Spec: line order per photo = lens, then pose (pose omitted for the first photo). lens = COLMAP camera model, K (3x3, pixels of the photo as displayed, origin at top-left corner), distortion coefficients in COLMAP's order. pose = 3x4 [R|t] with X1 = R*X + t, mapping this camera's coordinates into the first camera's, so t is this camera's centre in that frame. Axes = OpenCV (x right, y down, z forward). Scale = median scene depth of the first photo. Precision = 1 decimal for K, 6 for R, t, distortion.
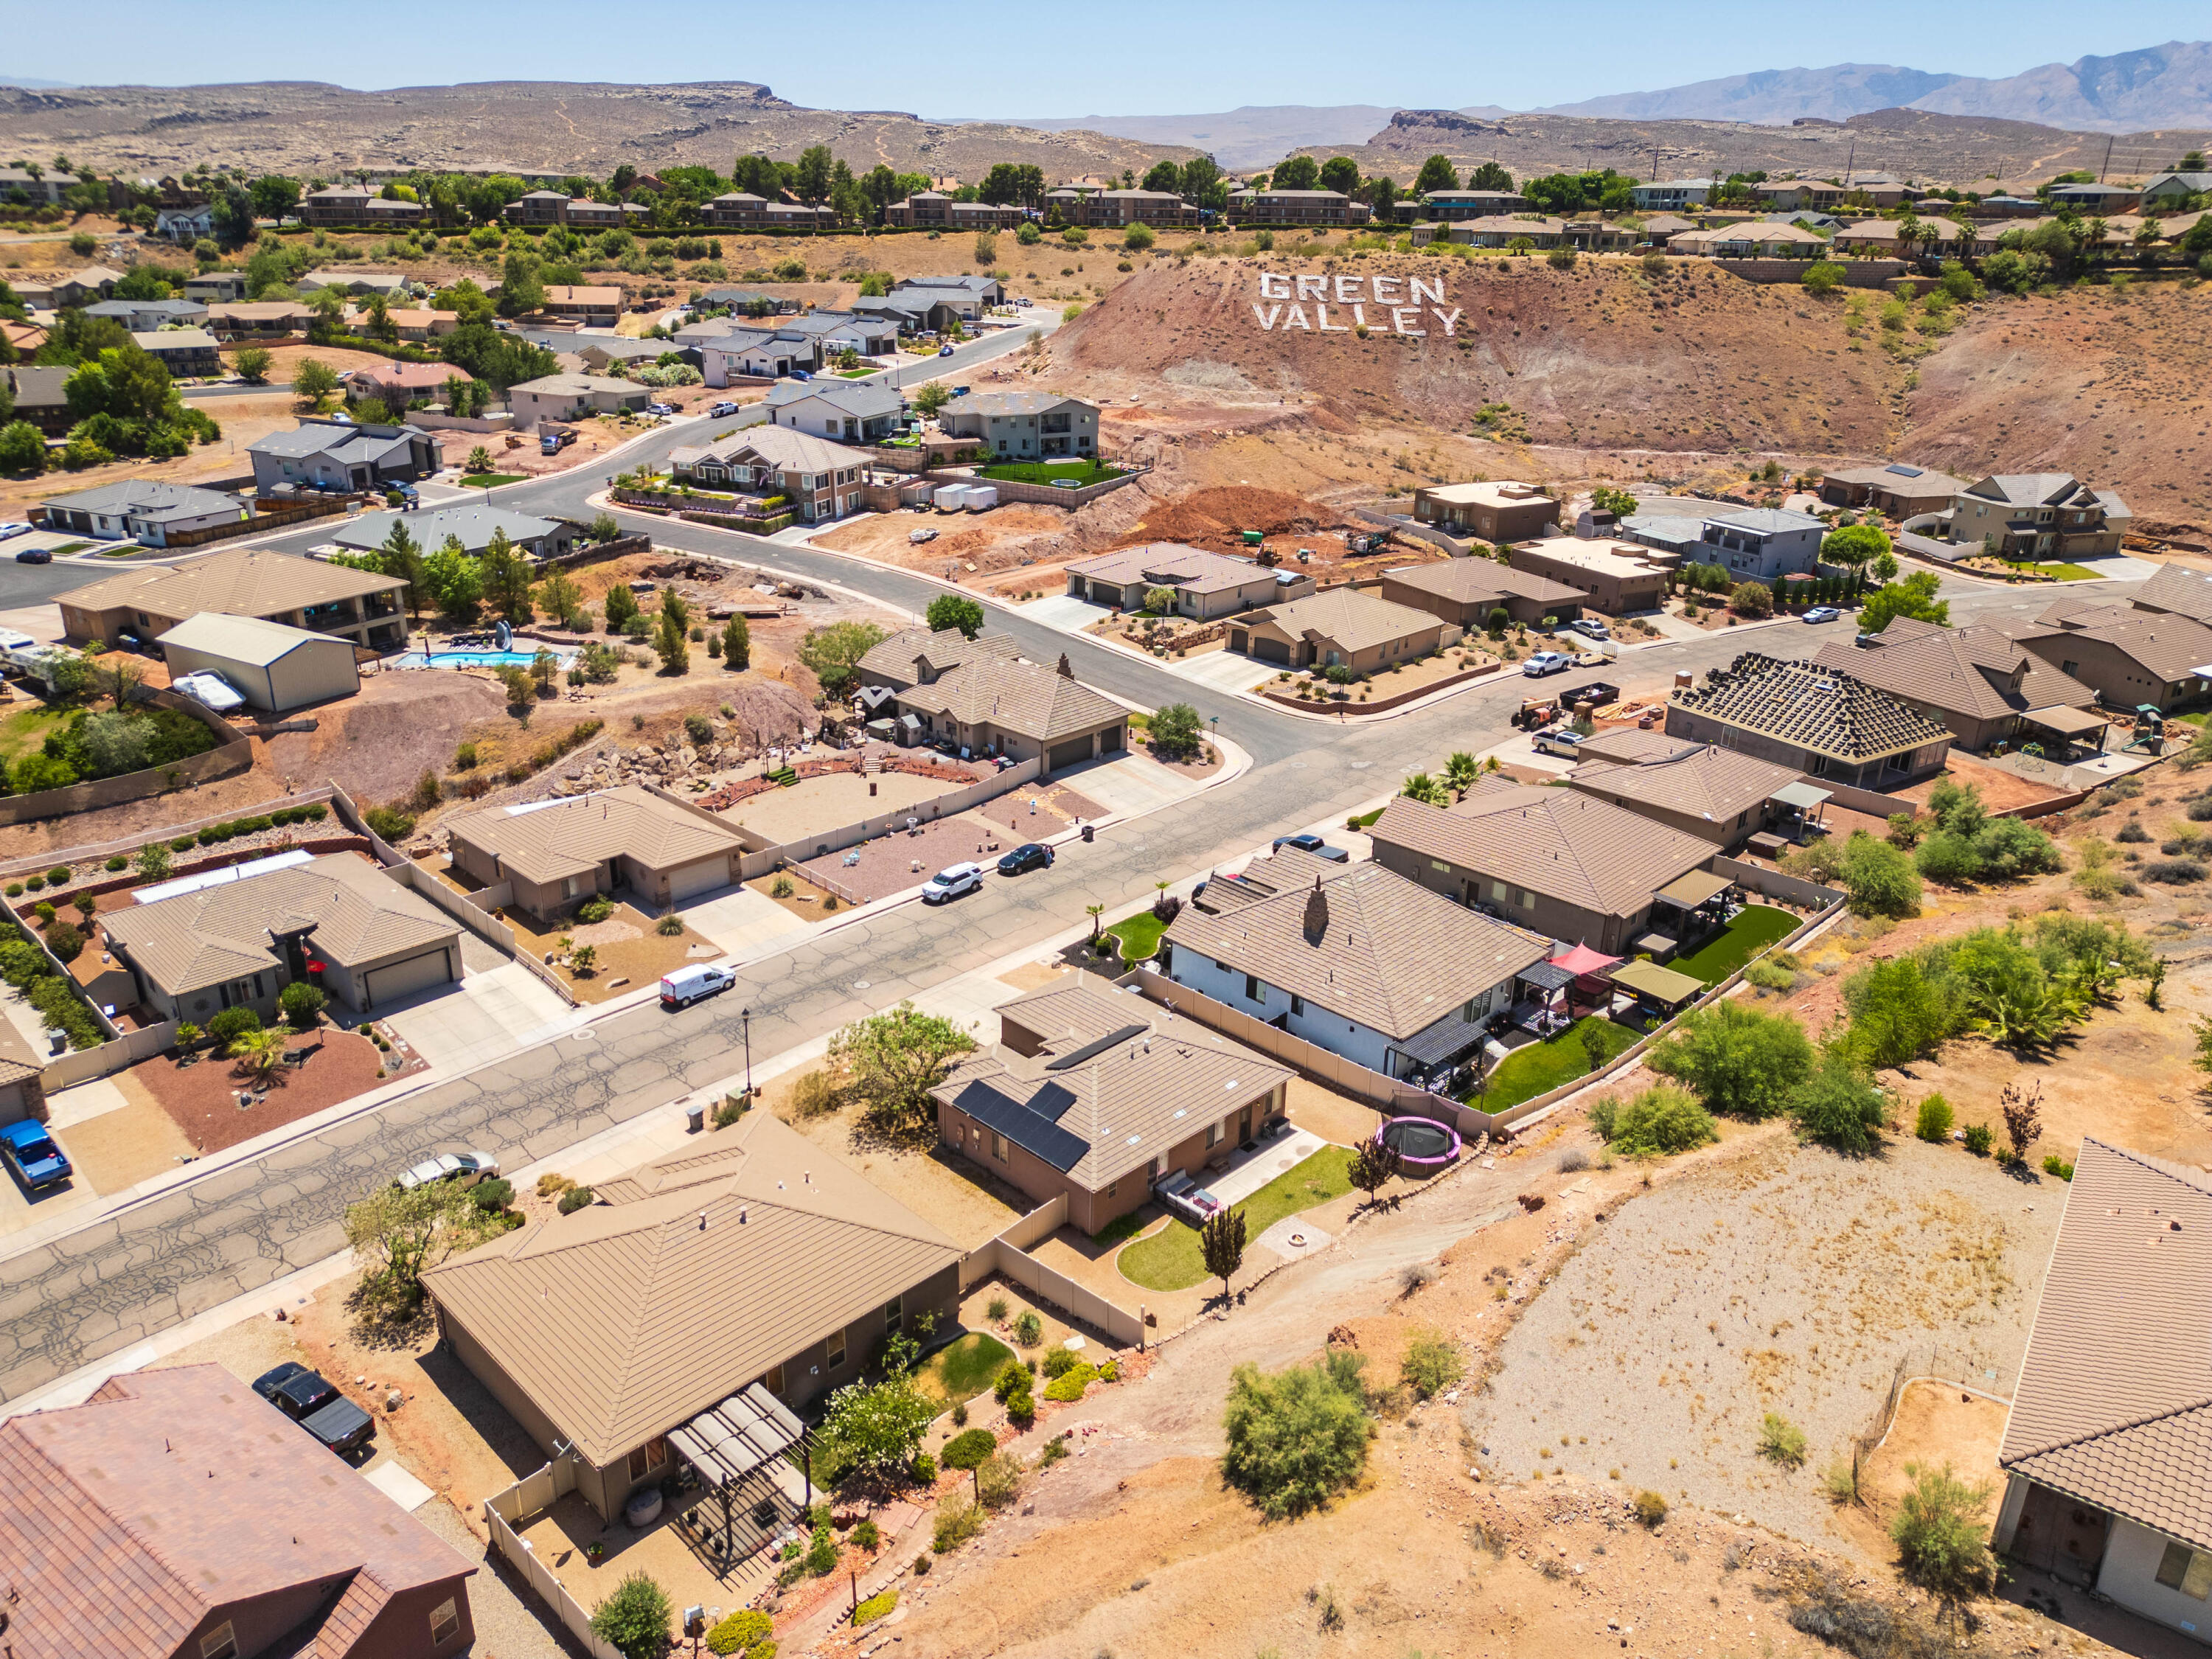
lens RADIAL K [[1553.1, 0, 1106.0], [0, 1553.1, 829.5], [0, 0, 1]] dist [0.081199, -0.084967]
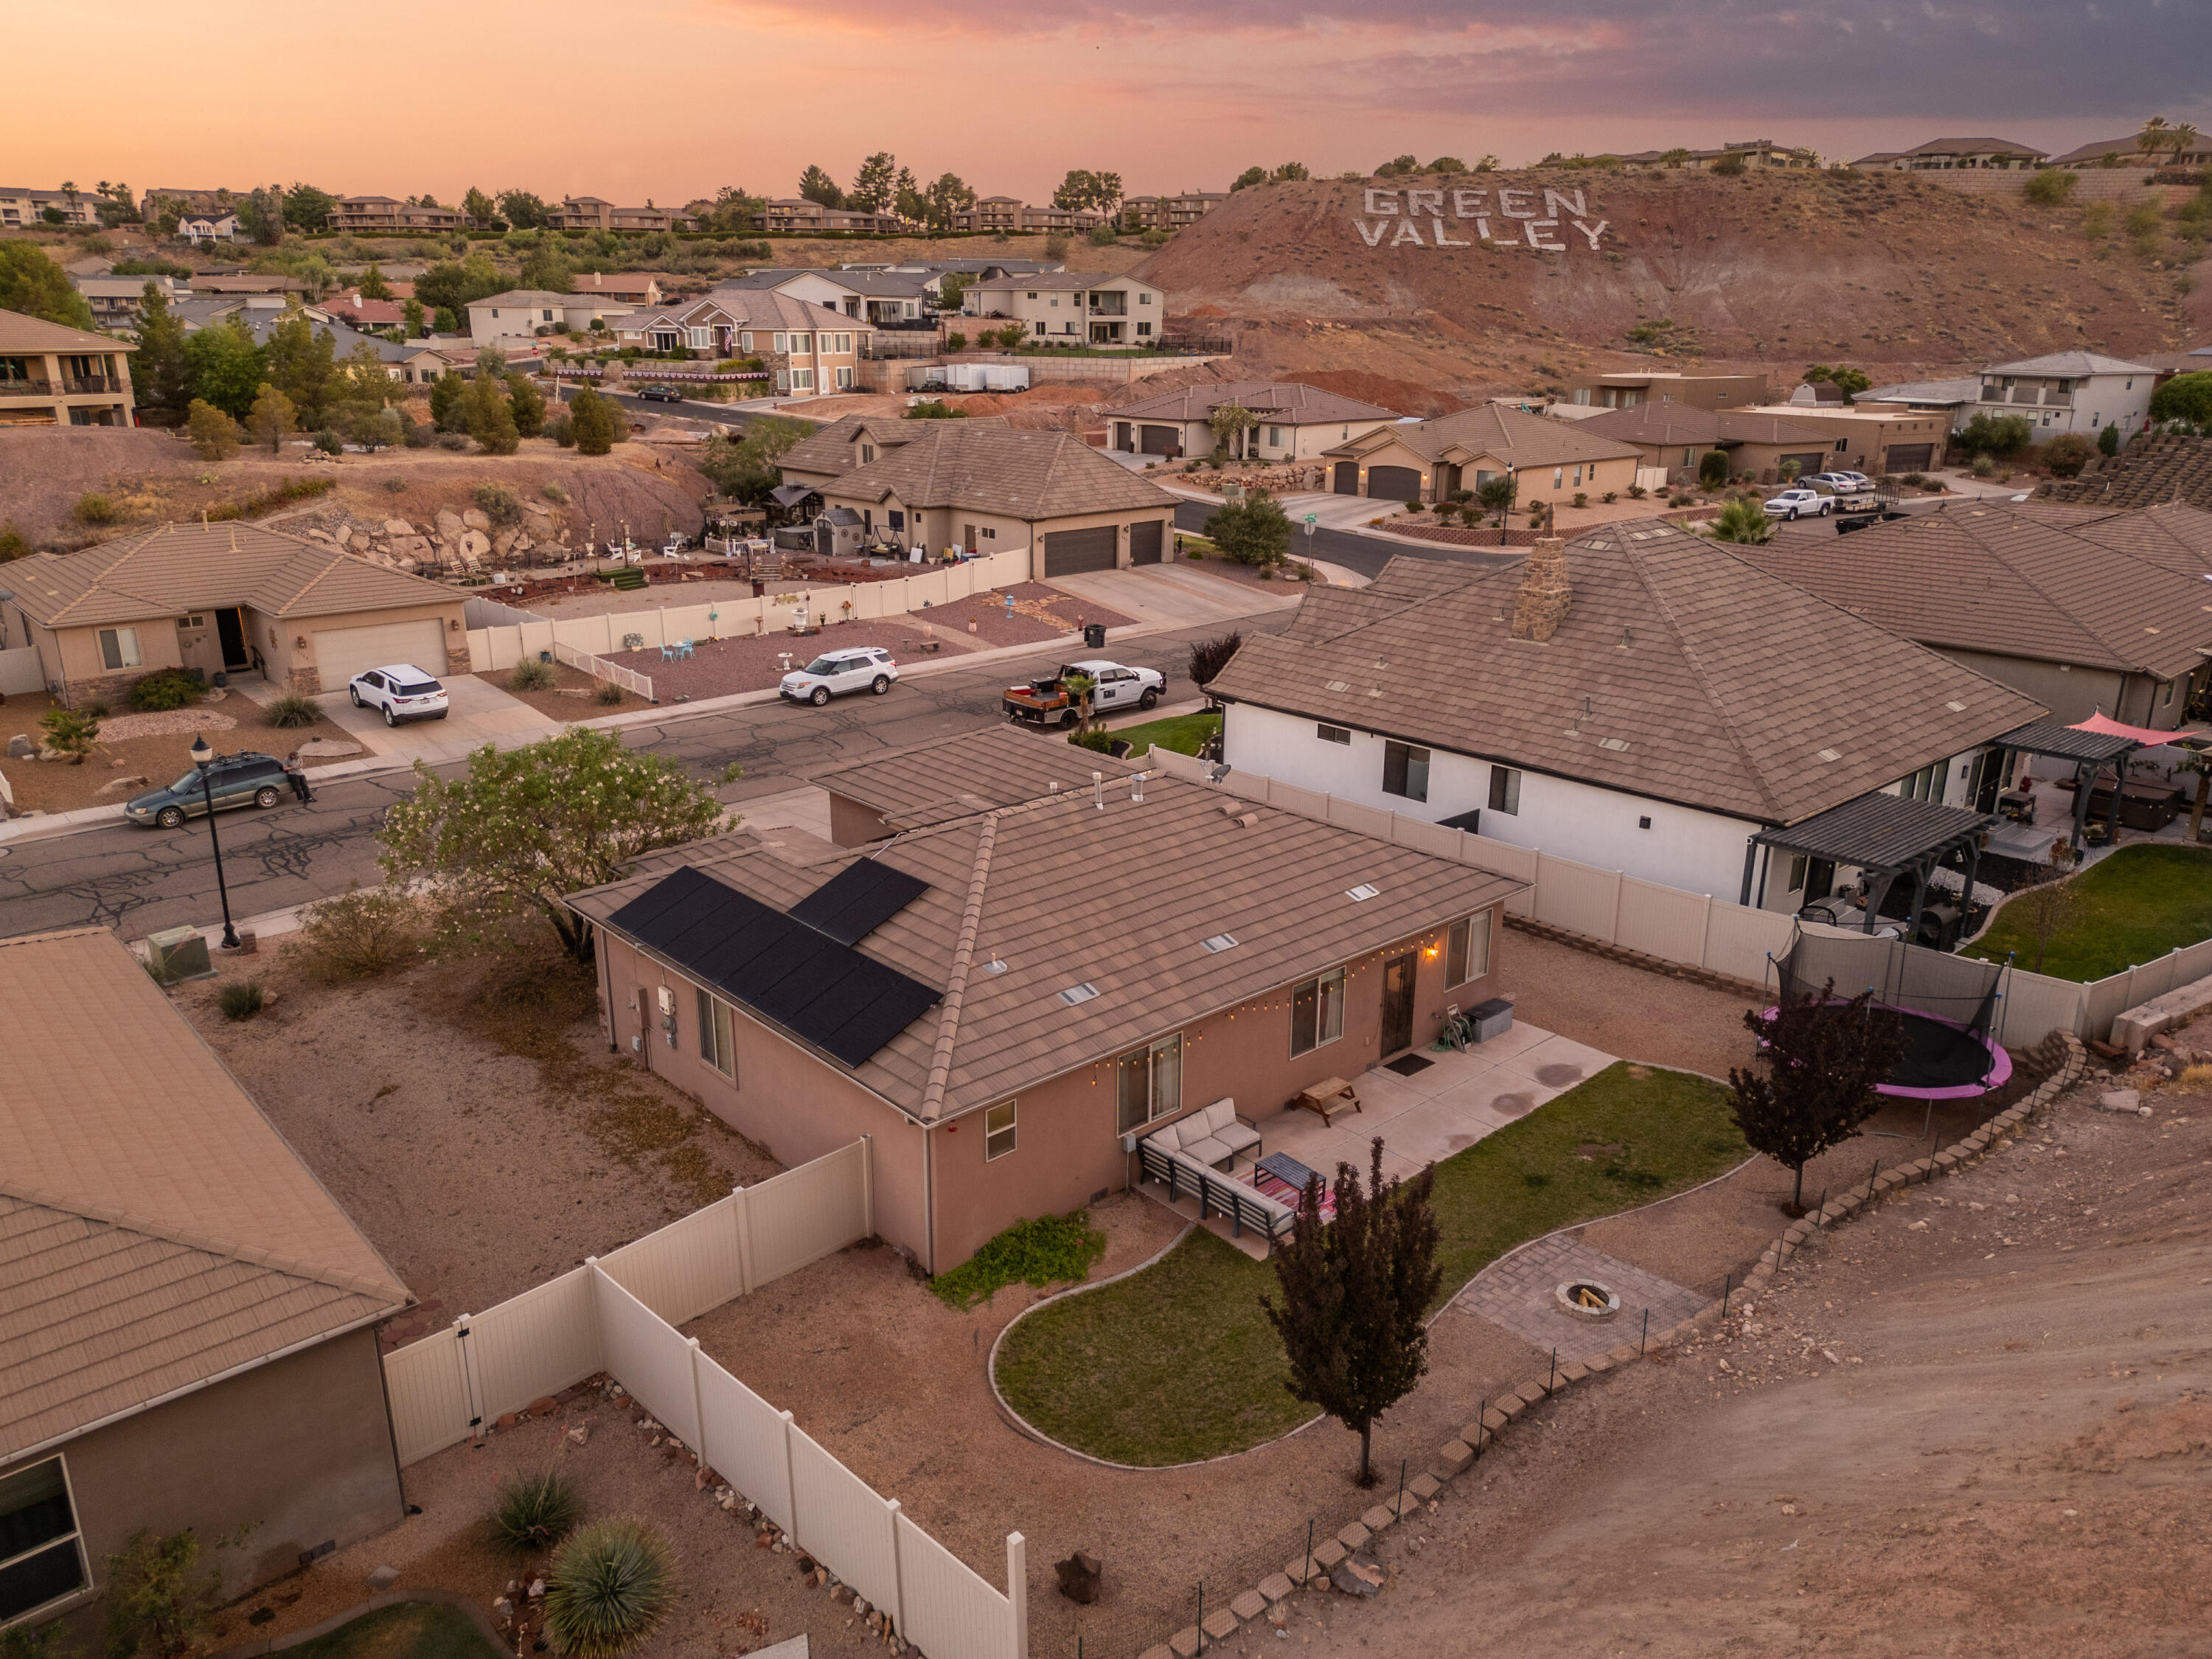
lens RADIAL K [[1553.1, 0, 1106.0], [0, 1553.1, 829.5], [0, 0, 1]] dist [0.081199, -0.084967]
pose [[0.998296, 0.005453, -0.058102, 0.012471], [-0.009512, 0.997515, -0.069815, 0.054294], [0.057577, 0.070248, 0.995866, 0.191769]]
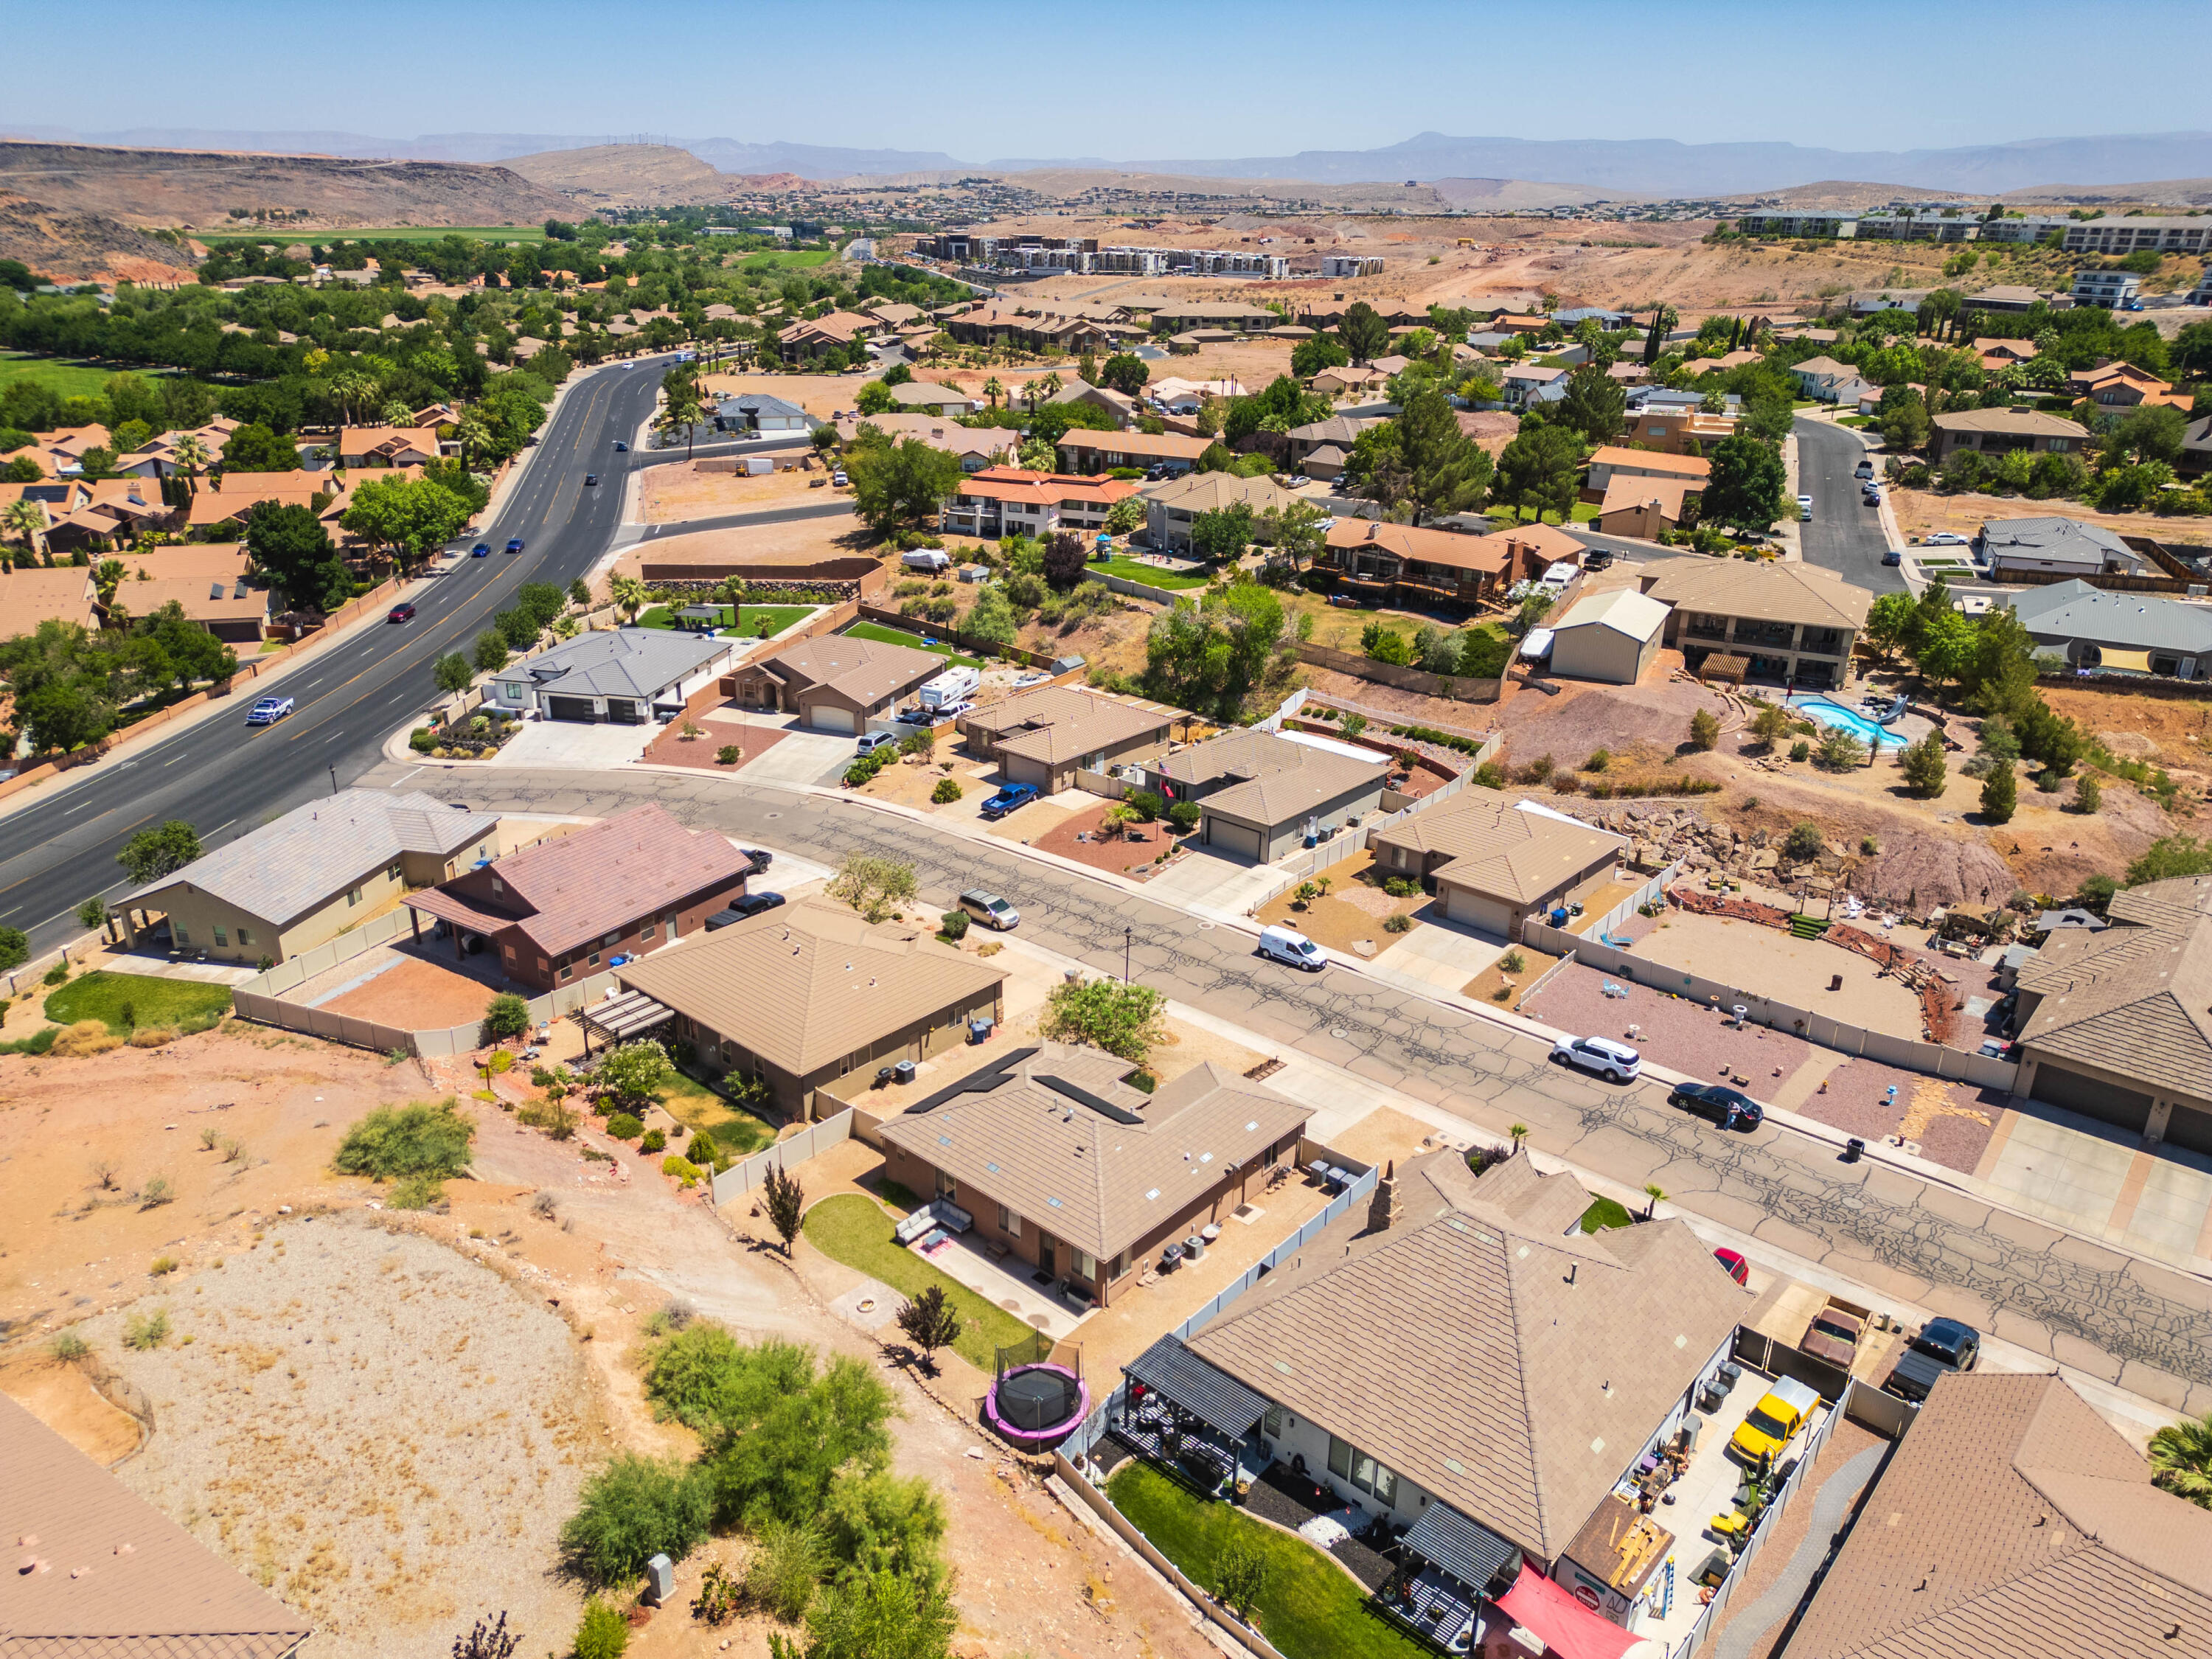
lens RADIAL K [[1553.1, 0, 1106.0], [0, 1553.1, 829.5], [0, 0, 1]] dist [0.081199, -0.084967]
pose [[0.057663, 0.362434, -0.930224, 0.256429], [-0.390145, 0.865858, 0.313171, -0.095109], [0.918946, 0.344864, 0.191330, 0.241789]]
